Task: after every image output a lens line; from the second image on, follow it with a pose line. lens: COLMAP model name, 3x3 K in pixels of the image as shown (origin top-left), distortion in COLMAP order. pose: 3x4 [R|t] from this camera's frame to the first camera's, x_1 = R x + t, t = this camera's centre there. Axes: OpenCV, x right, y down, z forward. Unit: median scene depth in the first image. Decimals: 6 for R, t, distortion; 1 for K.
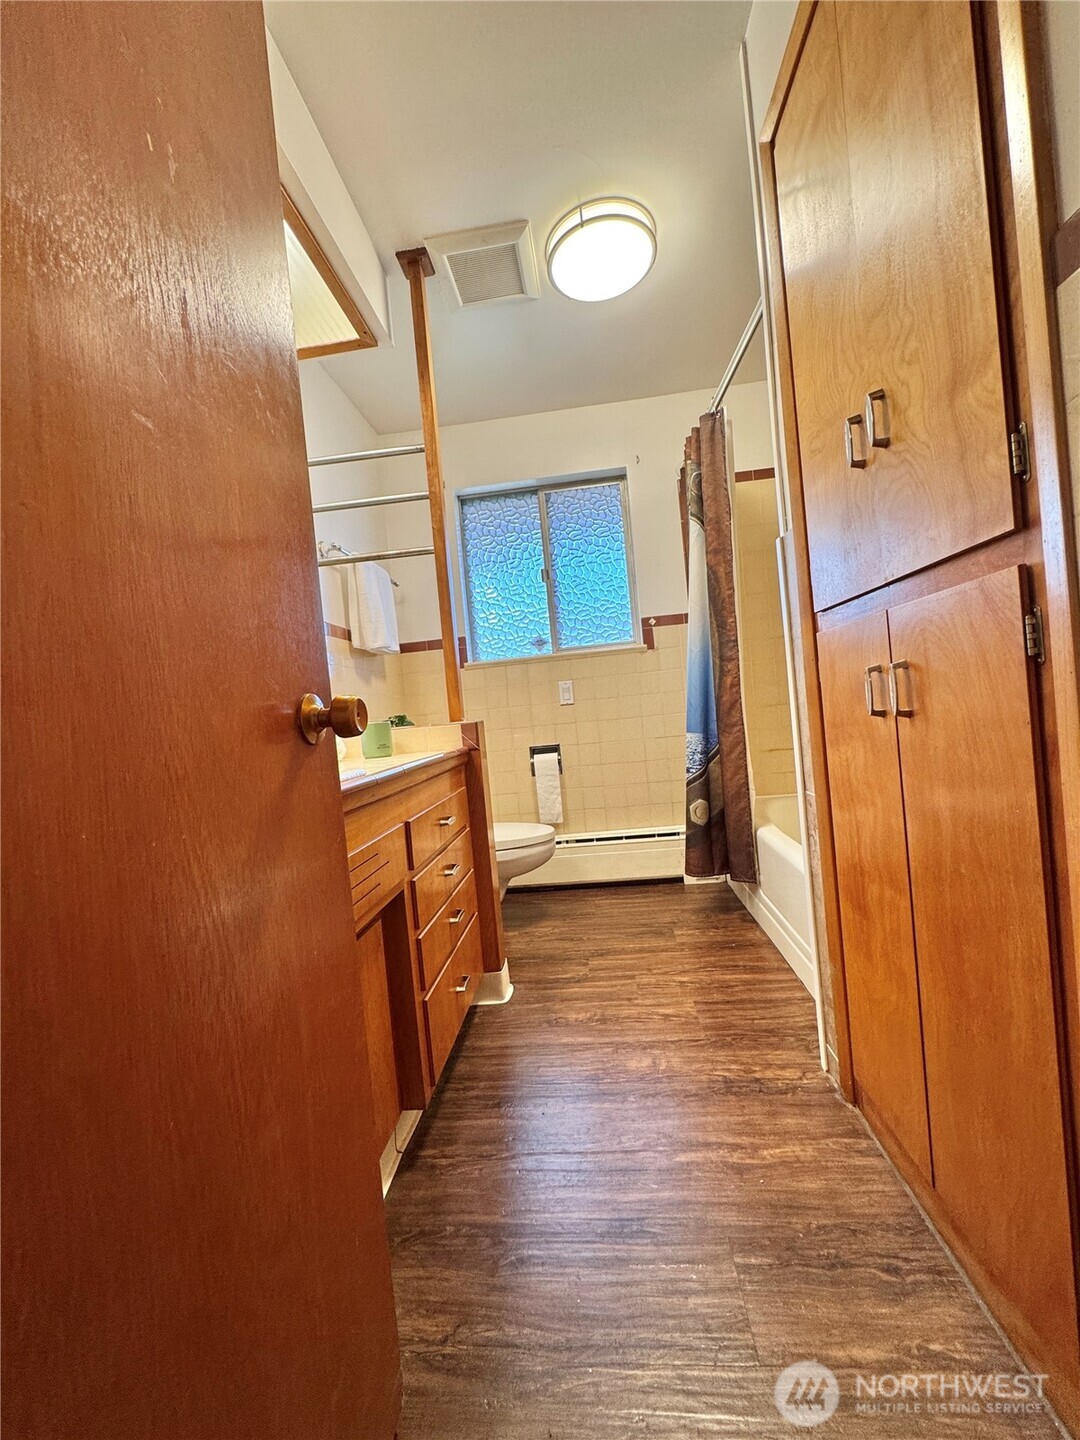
lens RADIAL K [[578.0, 0, 541.3], [0, 578.0, 719.7], [0, 0, 1]] dist [-0.006078, -0.001177]
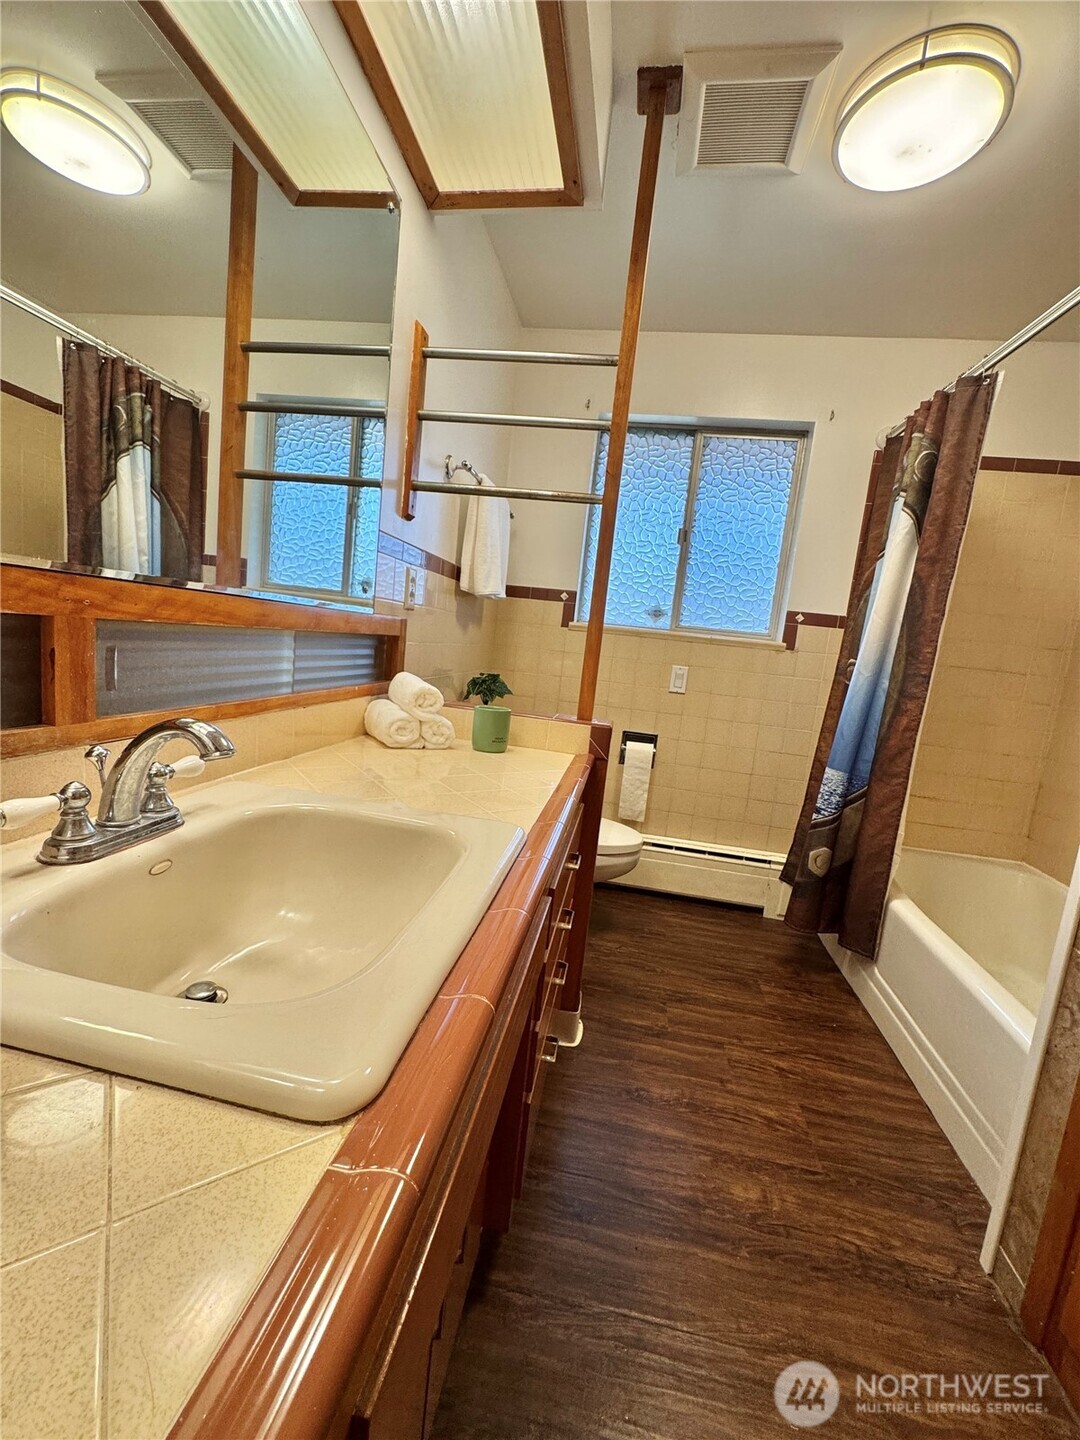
lens RADIAL K [[578.0, 0, 540.7], [0, 578.0, 720.8], [0, 0, 1]] dist [-0.006078, -0.001177]
pose [[0.978526, 0.201849, -0.041771, -0.145443], [-0.195272, 0.972658, 0.125717, -0.071980], [0.066005, -0.114861, 0.991186, 0.157317]]
